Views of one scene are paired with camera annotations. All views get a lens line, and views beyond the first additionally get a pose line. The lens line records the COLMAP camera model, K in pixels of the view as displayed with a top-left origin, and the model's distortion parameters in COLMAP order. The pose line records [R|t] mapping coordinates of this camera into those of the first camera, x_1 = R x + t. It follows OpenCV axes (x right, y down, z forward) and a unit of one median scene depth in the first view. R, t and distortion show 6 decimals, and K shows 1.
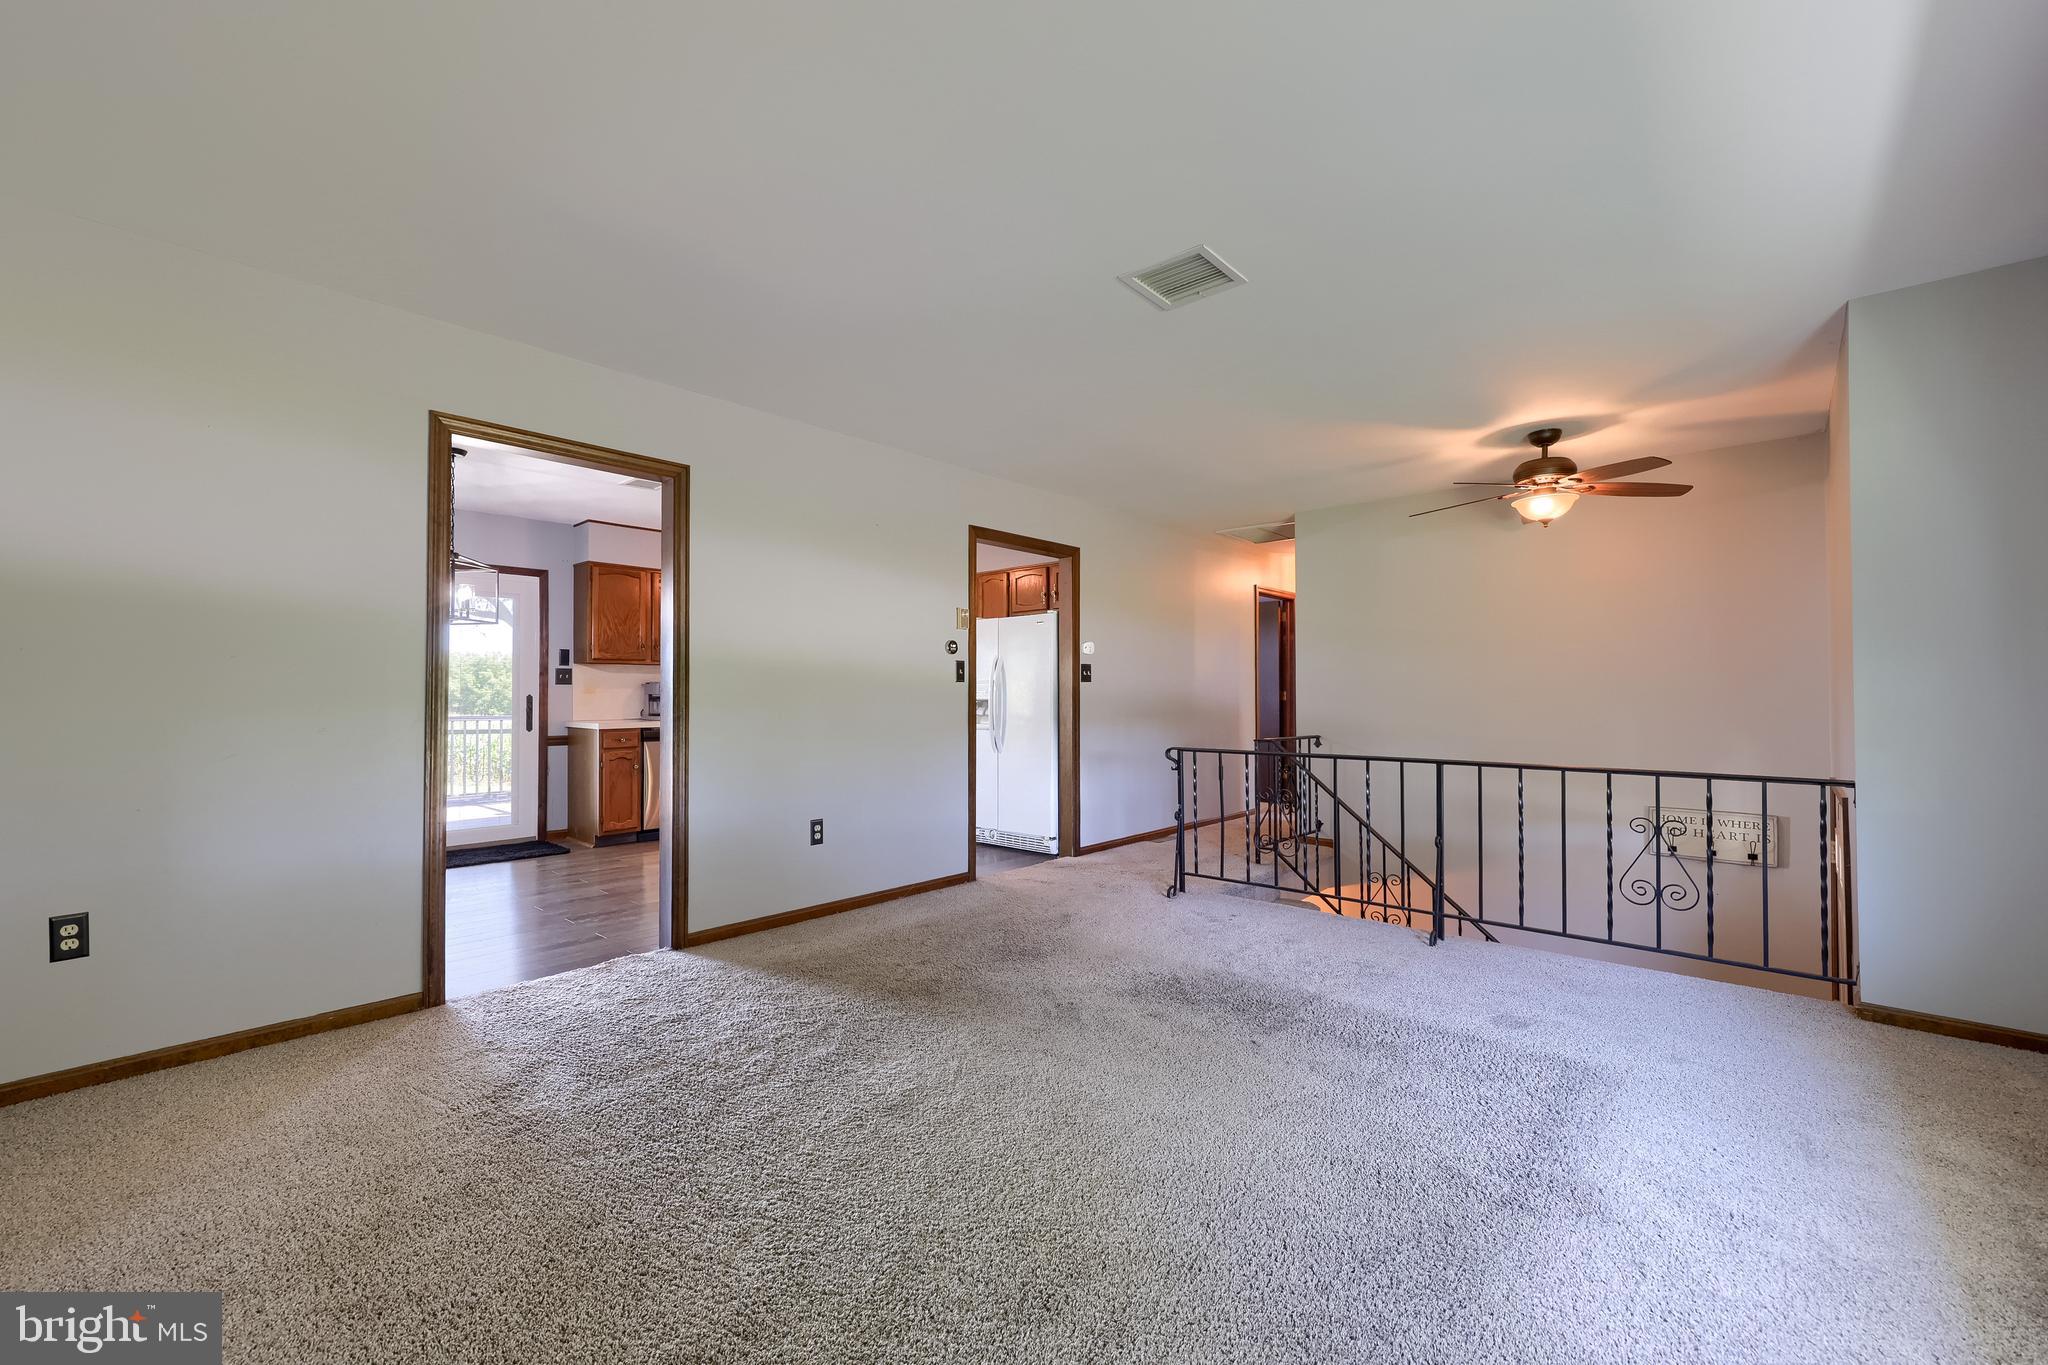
lens RADIAL K [[834.3, 0, 1015.4], [0, 834.3, 682.0], [0, 0, 1]] dist [0.010195, 0.000381]
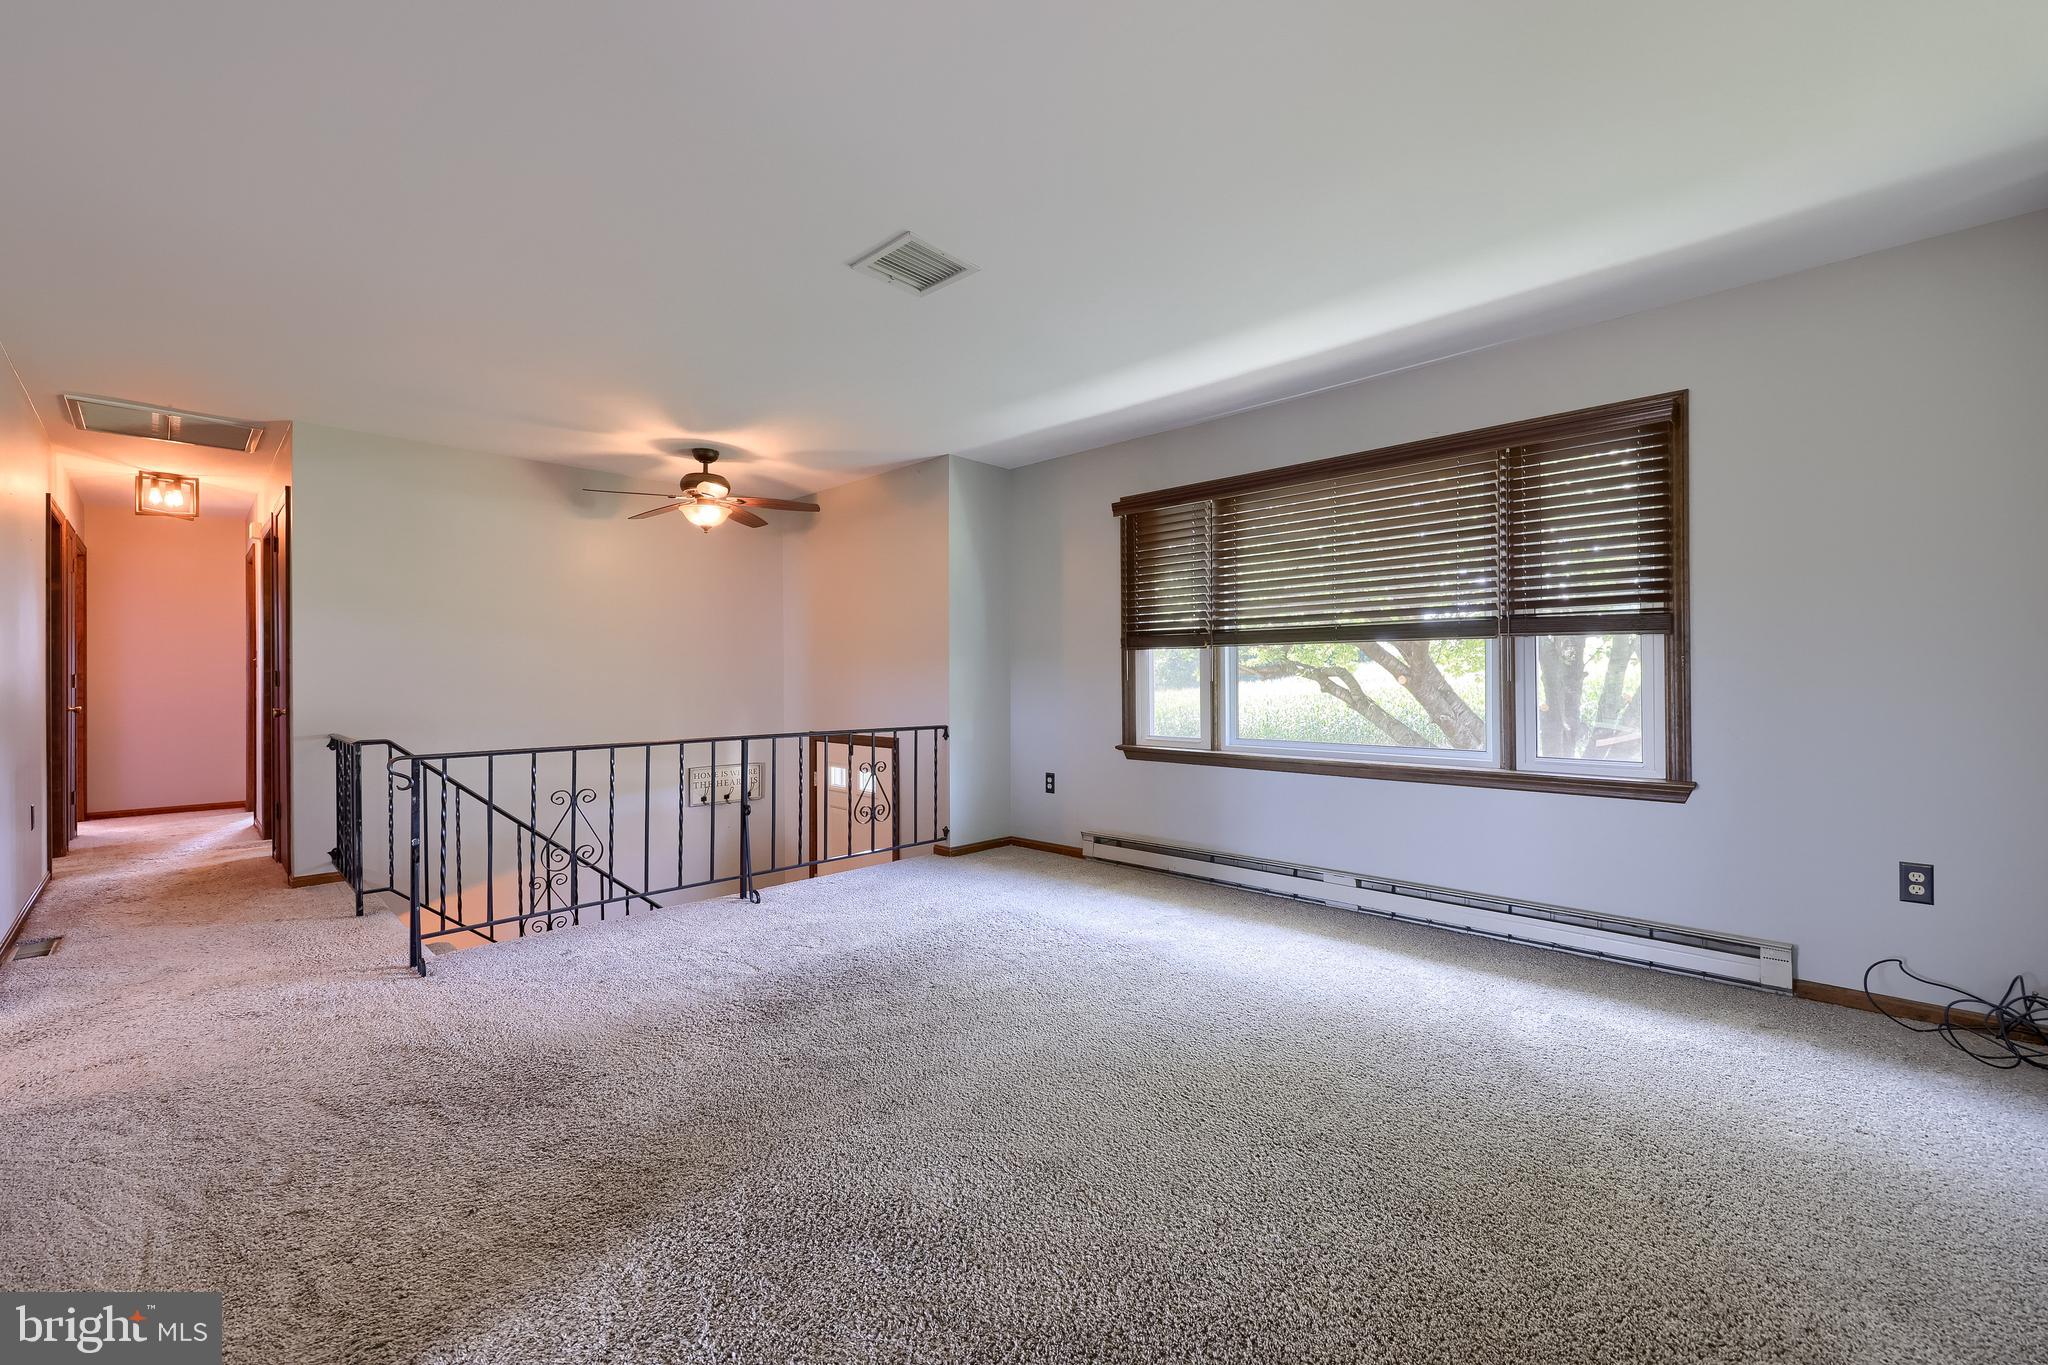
lens RADIAL K [[834.3, 0, 1026.3], [0, 834.3, 673.0], [0, 0, 1]] dist [0.010195, 0.000381]
pose [[0.037192, 0.004412, 0.999298, -0.481308], [-0.007927, 0.999960, -0.004120, 0.009411], [-0.999277, -0.007769, 0.037226, 0.488499]]
